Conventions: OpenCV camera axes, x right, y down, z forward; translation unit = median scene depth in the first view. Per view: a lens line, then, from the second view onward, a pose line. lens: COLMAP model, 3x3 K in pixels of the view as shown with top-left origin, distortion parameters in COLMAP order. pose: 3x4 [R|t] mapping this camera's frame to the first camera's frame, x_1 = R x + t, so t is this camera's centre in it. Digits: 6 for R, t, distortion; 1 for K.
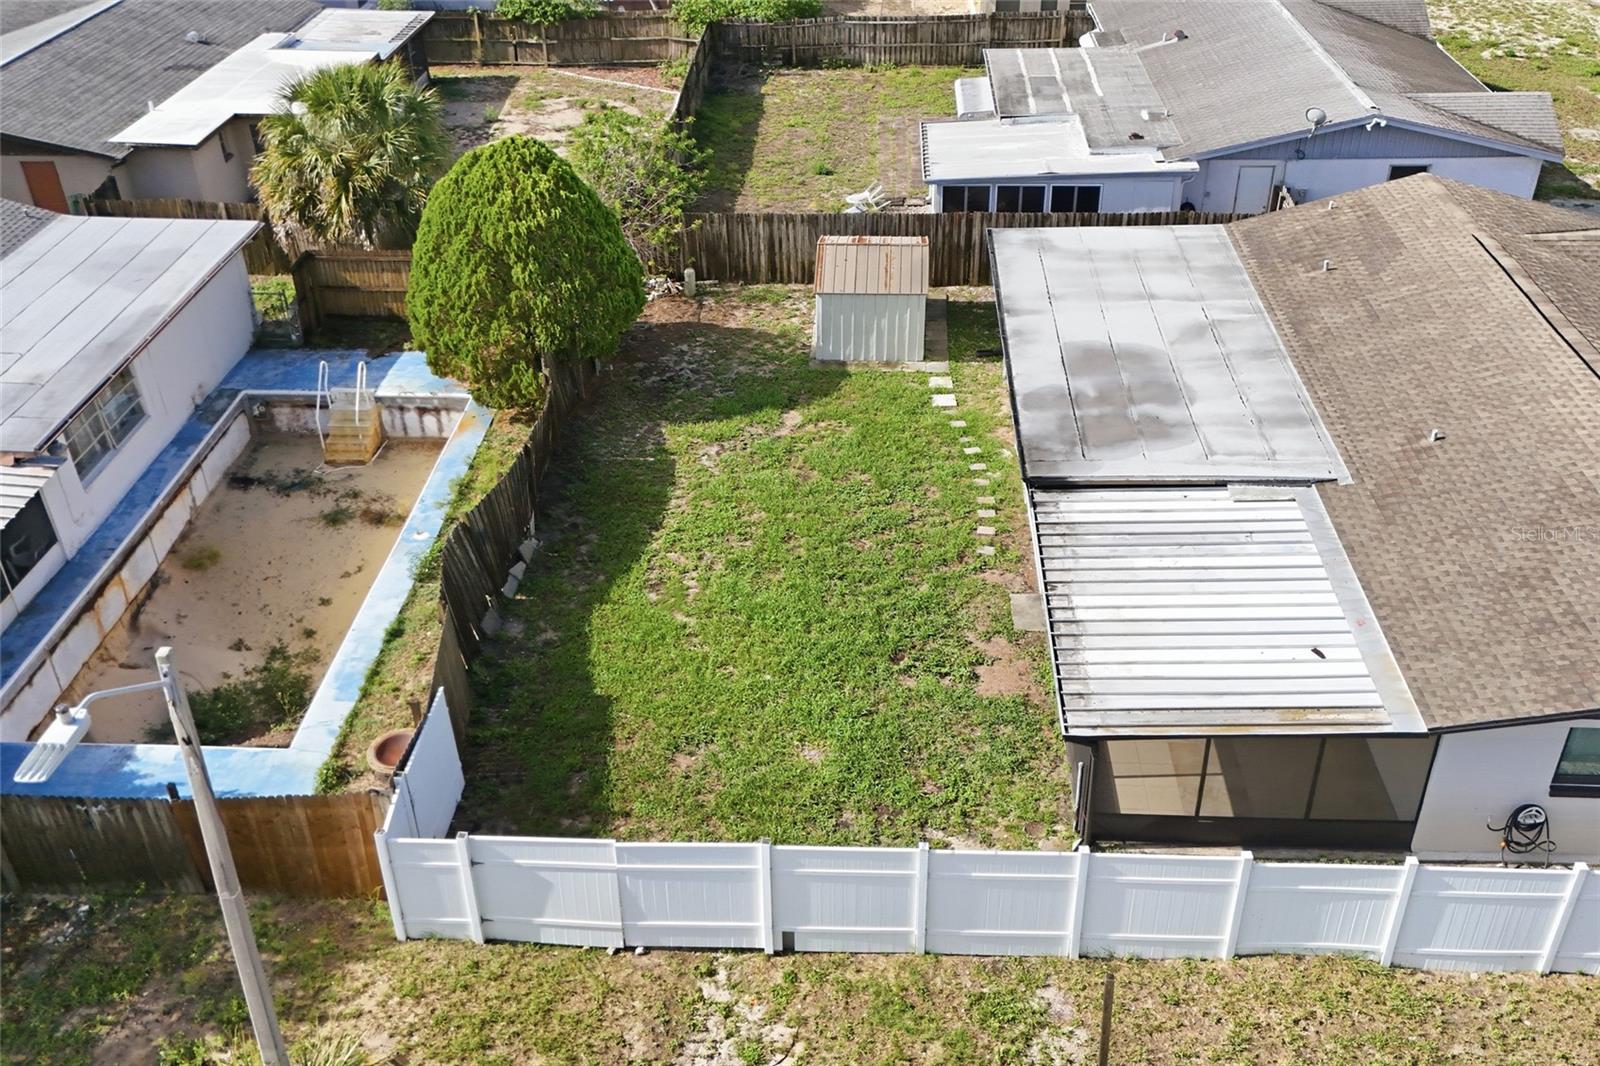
lens RADIAL K [[1450.2, 0, 800.0], [0, 1450.2, 533.0], [0, 0, 1]] dist [0.147437, -0.271189]
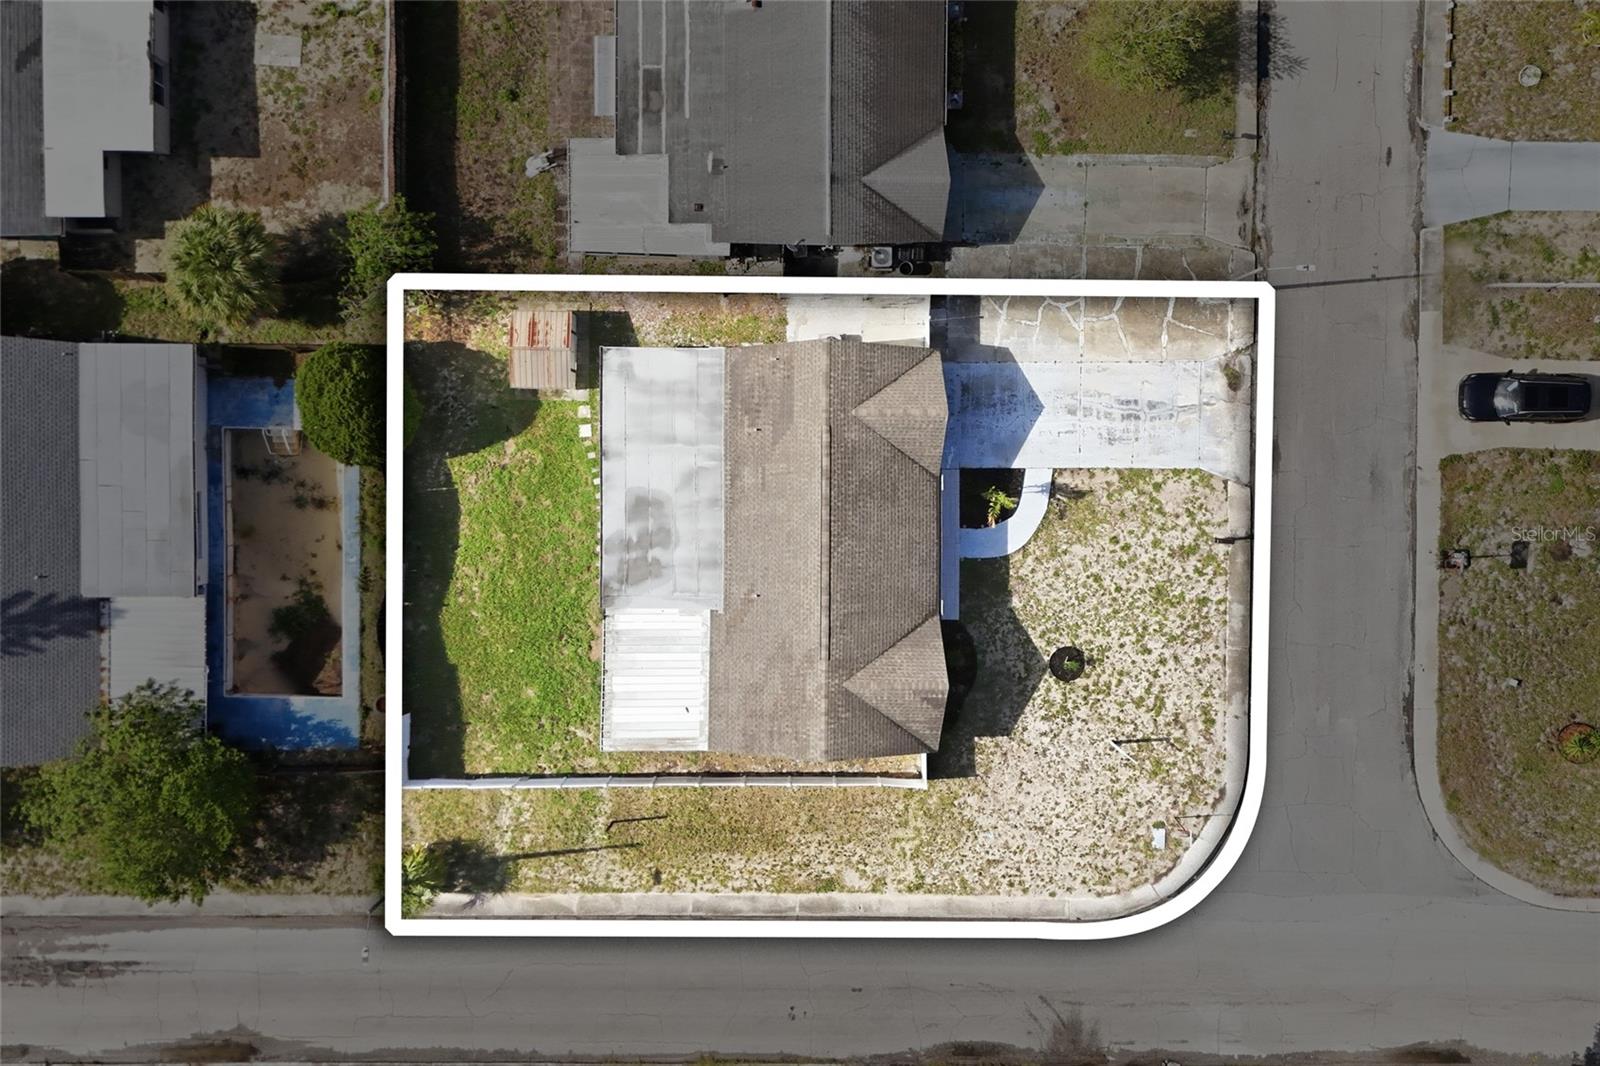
lens RADIAL K [[1450.2, 0, 800.0], [0, 1450.2, 533.0], [0, 0, 1]] dist [0.147437, -0.271189]
pose [[0.998137, -0.047795, 0.037917, 0.328005], [-0.007031, 0.527253, 0.849679, -1.816664], [-0.060603, -0.848363, 0.525935, -0.205644]]
